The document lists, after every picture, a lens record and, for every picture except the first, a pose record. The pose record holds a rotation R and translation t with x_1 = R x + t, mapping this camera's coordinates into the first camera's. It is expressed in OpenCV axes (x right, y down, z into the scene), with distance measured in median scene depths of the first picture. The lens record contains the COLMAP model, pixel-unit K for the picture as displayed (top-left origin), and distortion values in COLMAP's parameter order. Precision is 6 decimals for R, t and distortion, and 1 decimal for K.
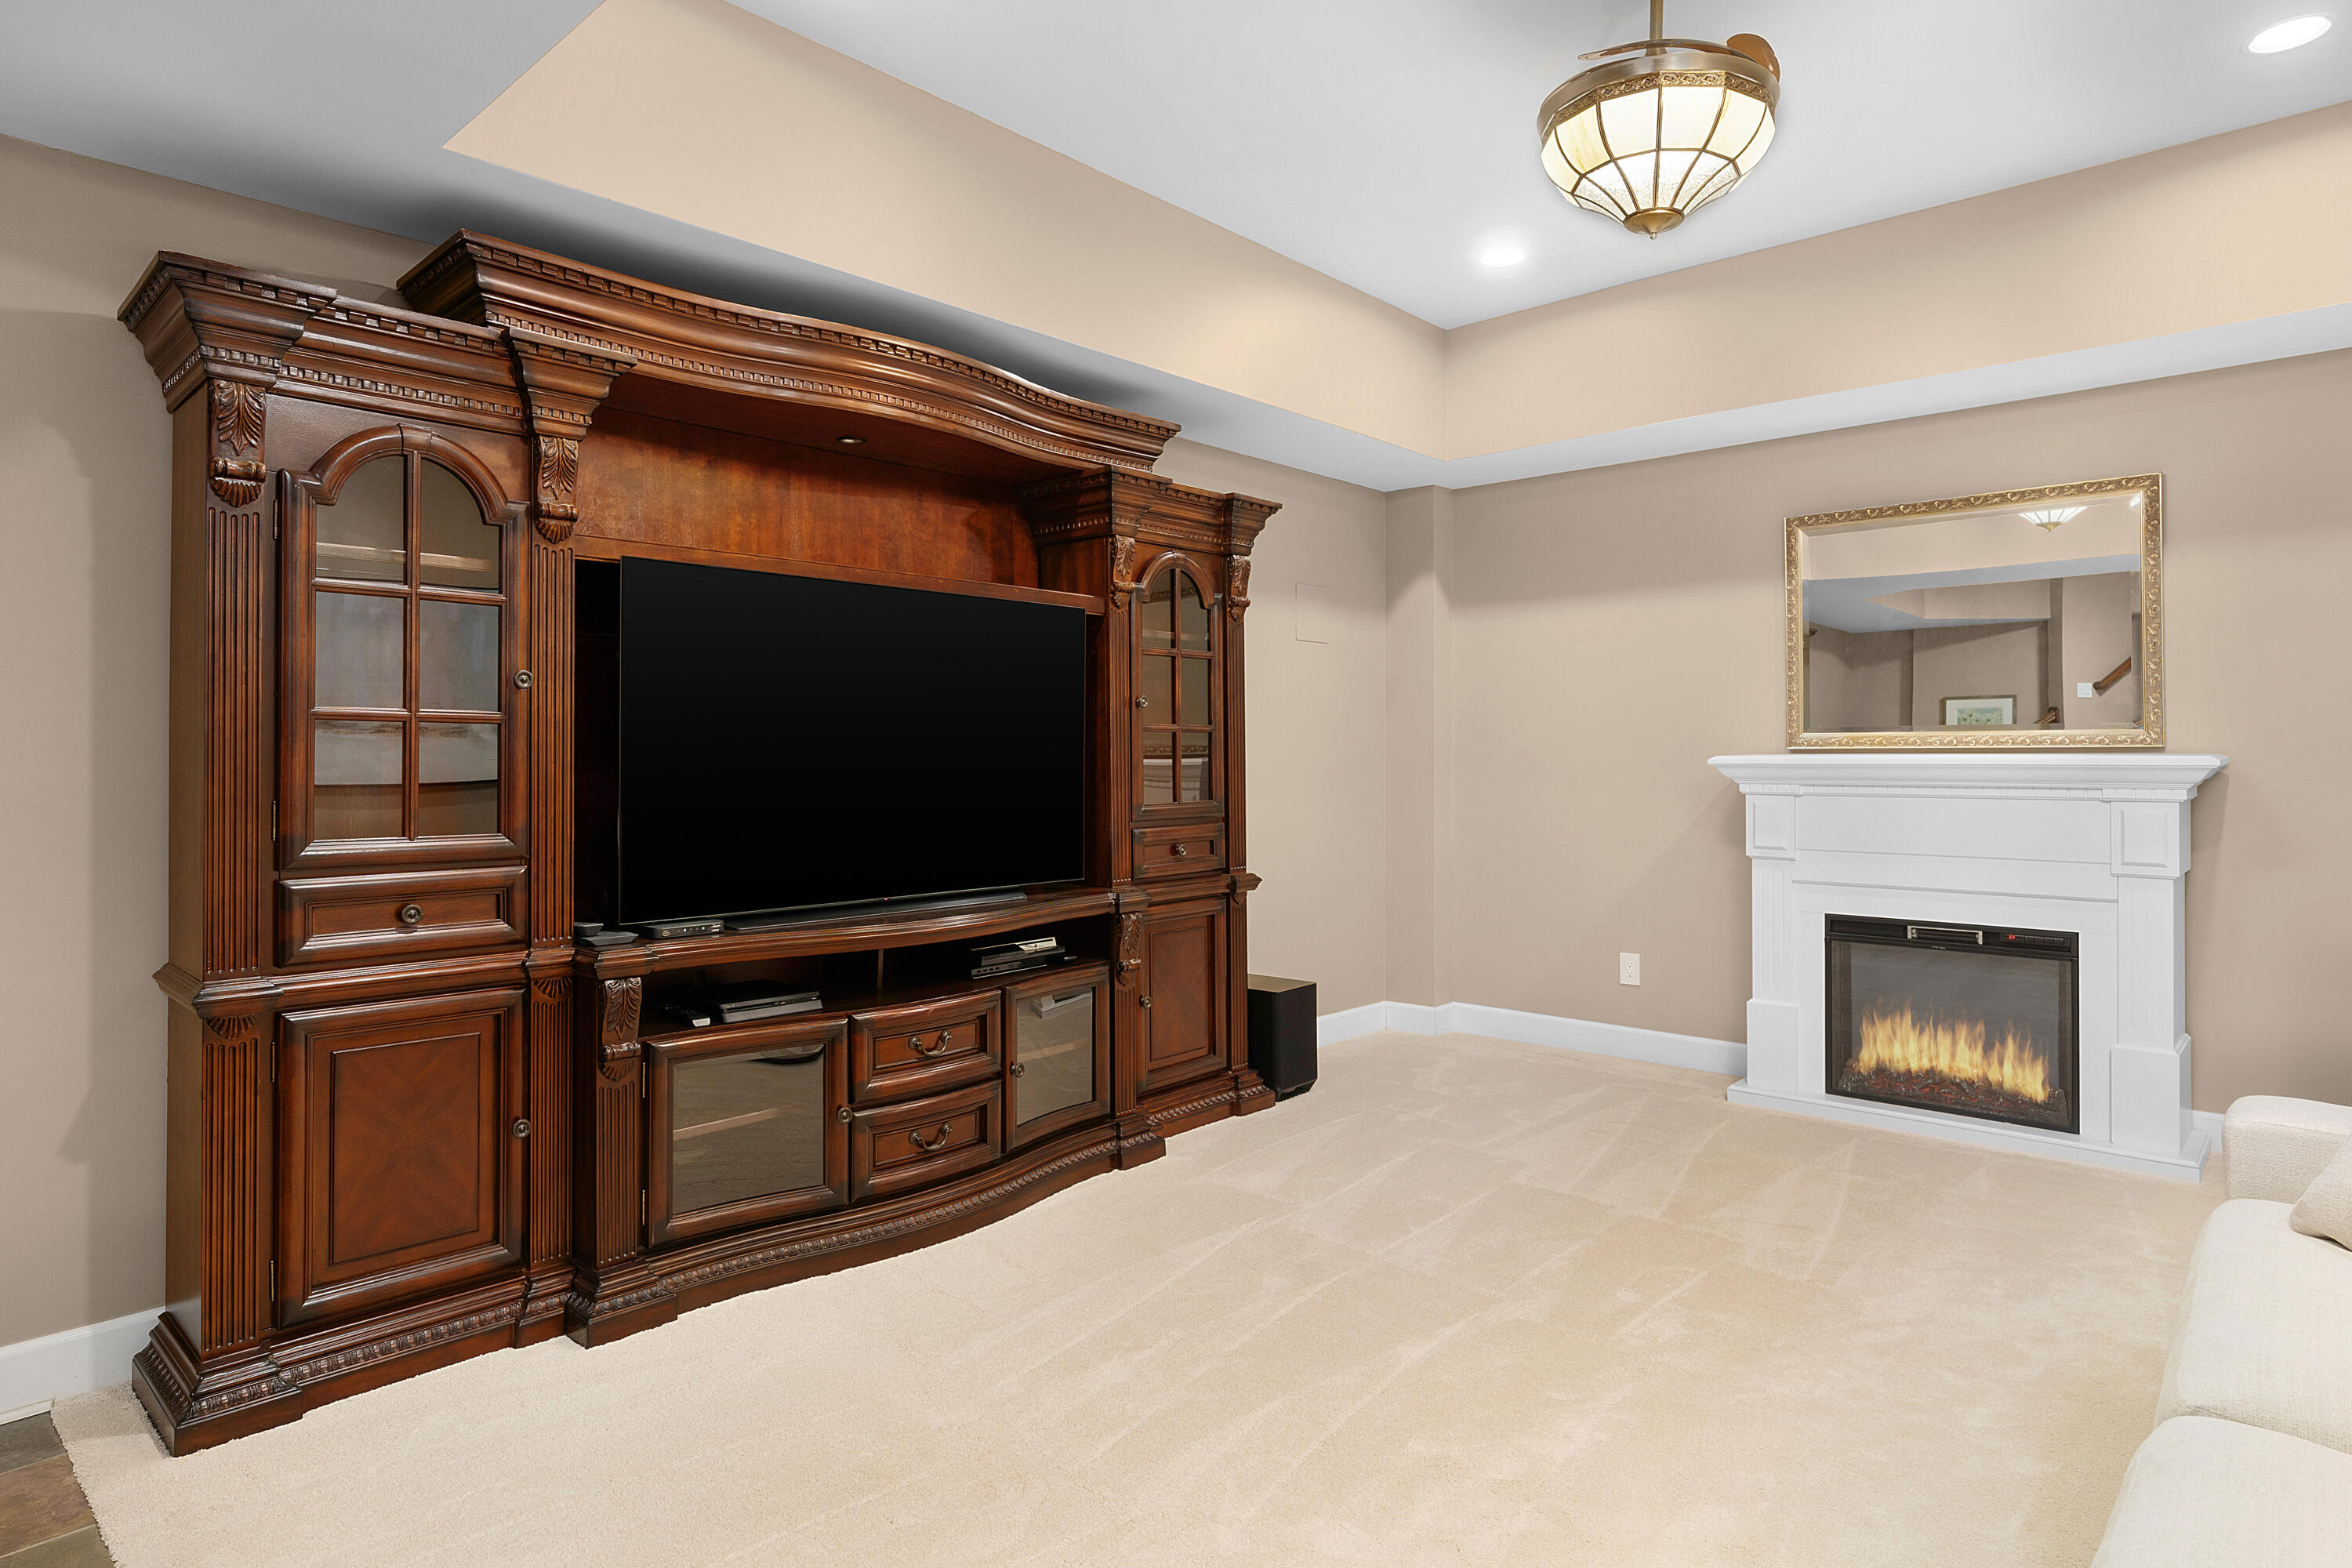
lens RADIAL K [[1312.0, 0, 1172.1], [0, 1312.0, 749.4], [0, 0, 1]] dist [0.002225, 0.000285]
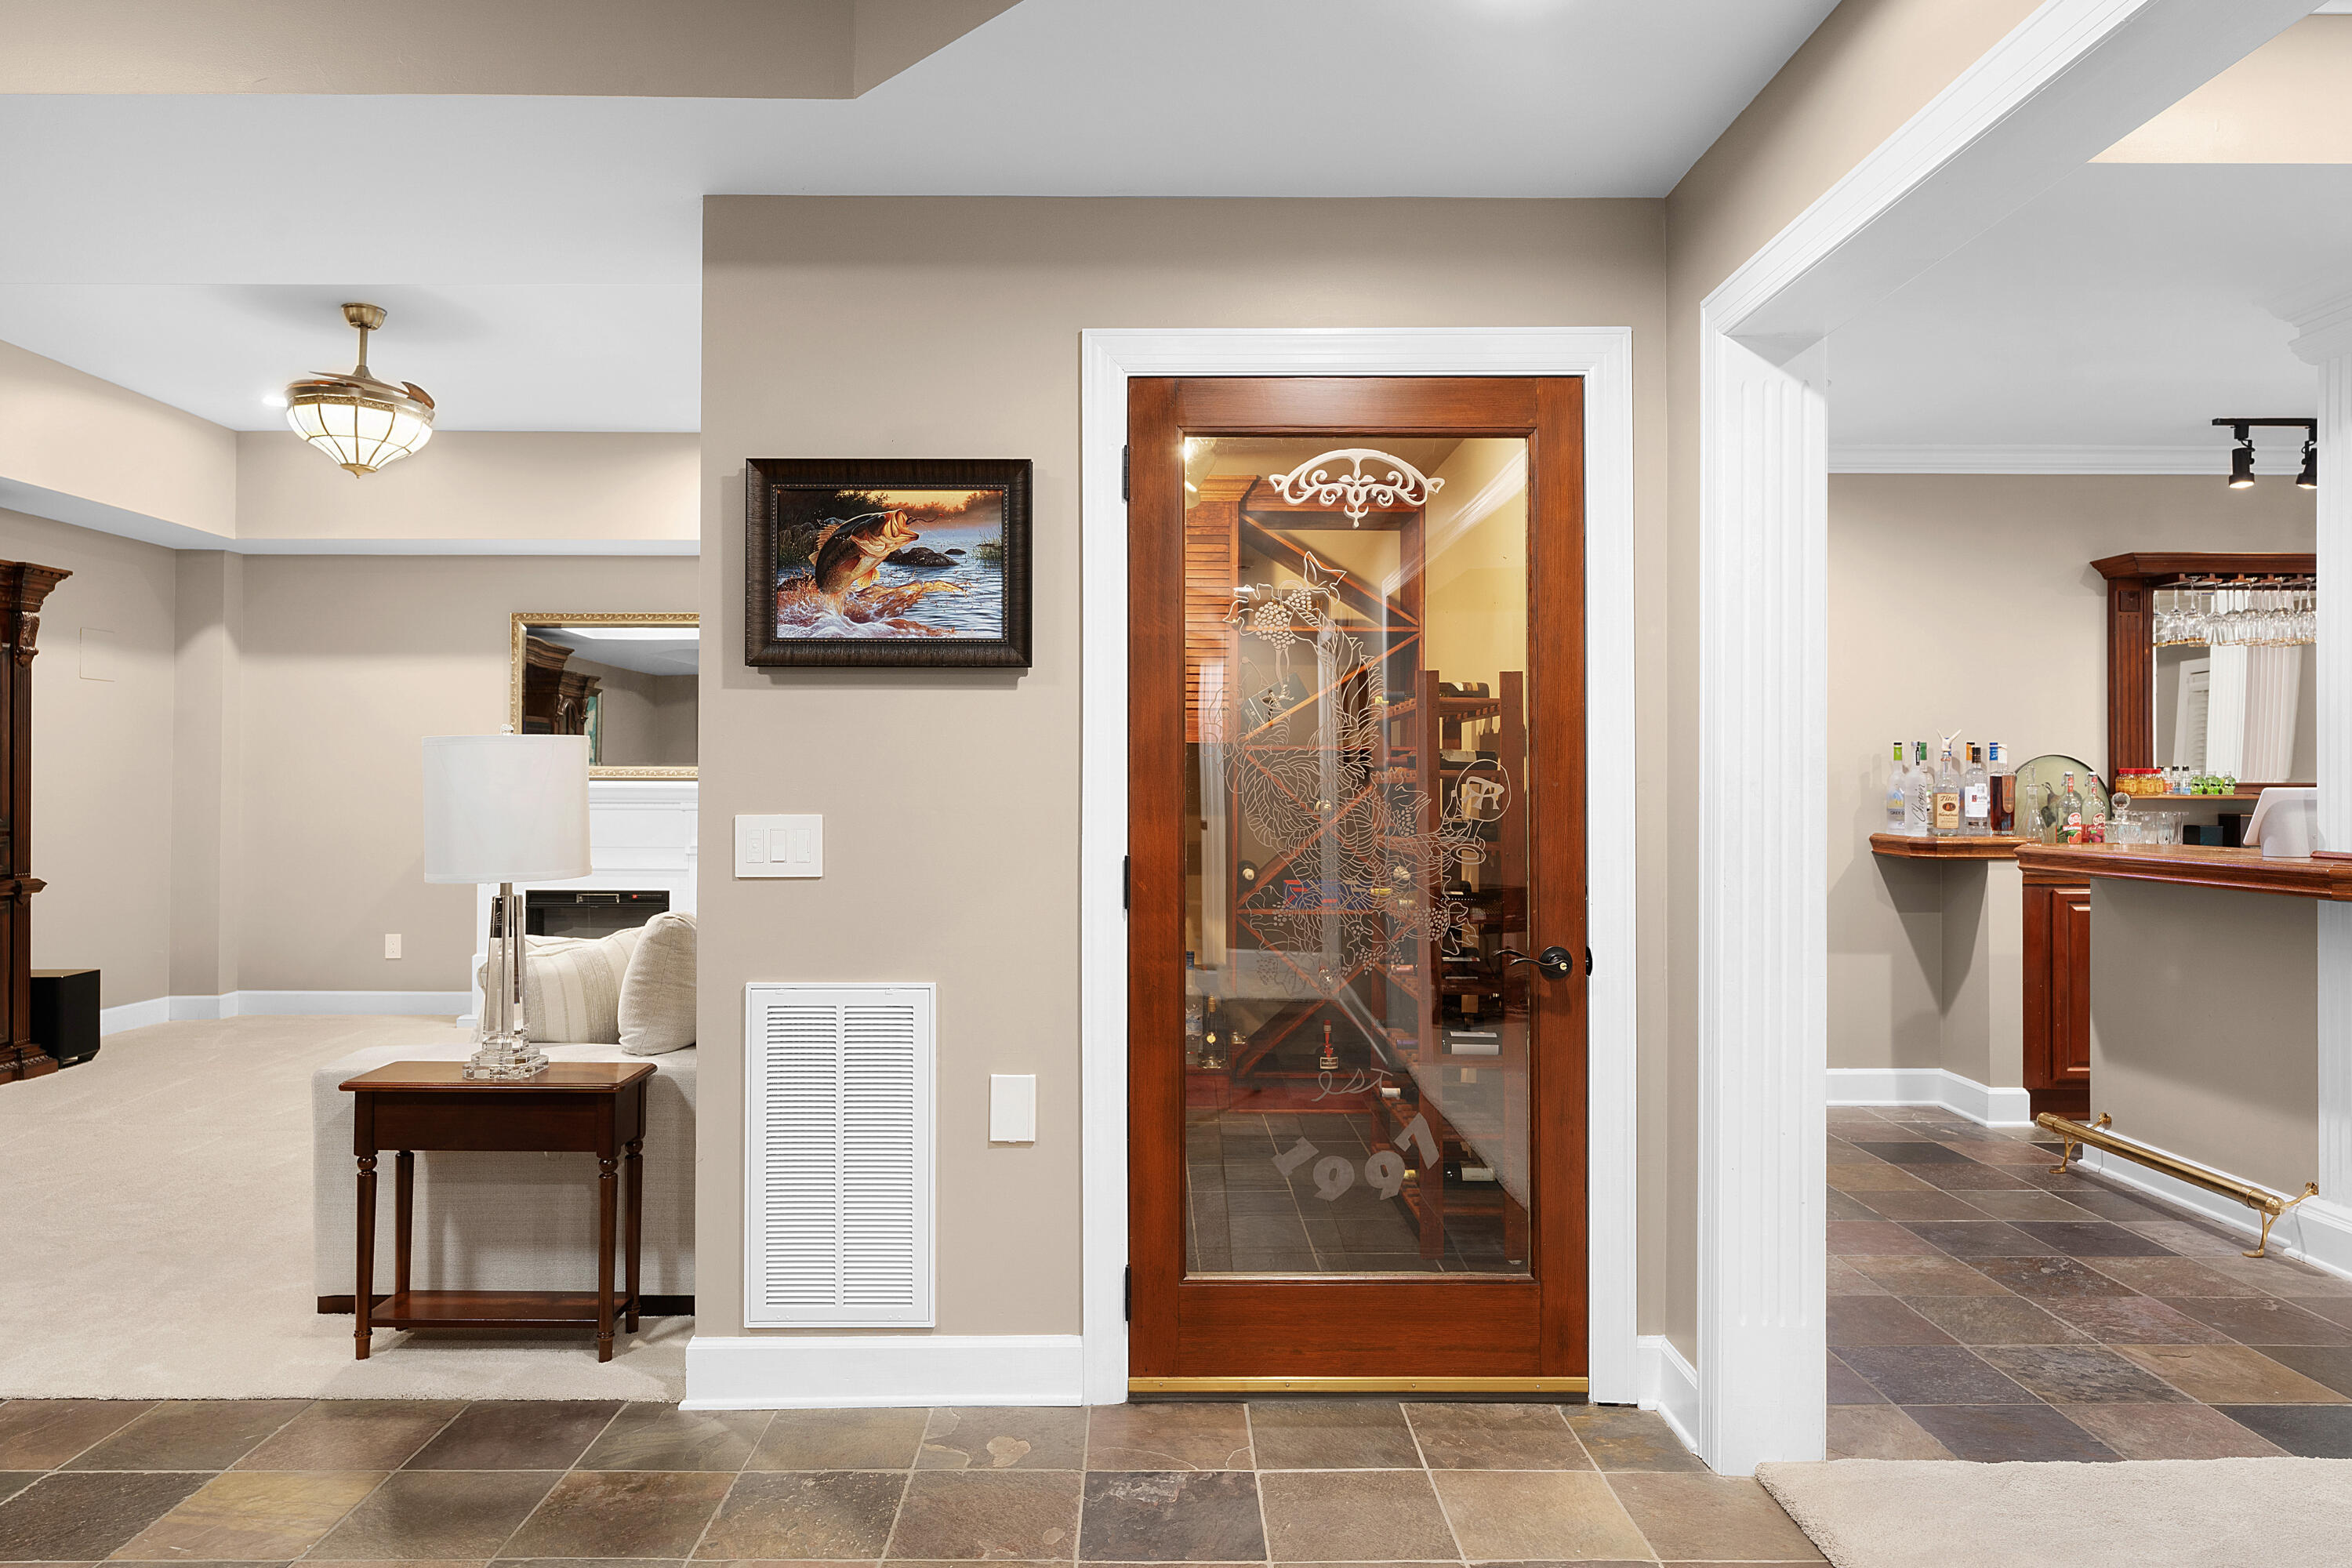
lens RADIAL K [[1489.0, 0, 1170.1], [0, 1489.0, 767.6], [0, 0, 1]] dist [-0.005434, -0.000616]
pose [[0.733352, 0.011933, 0.679745, -0.101985], [-0.010454, 0.999926, -0.006275, -0.008682], [-0.679769, -0.002504, 0.733422, -0.690893]]
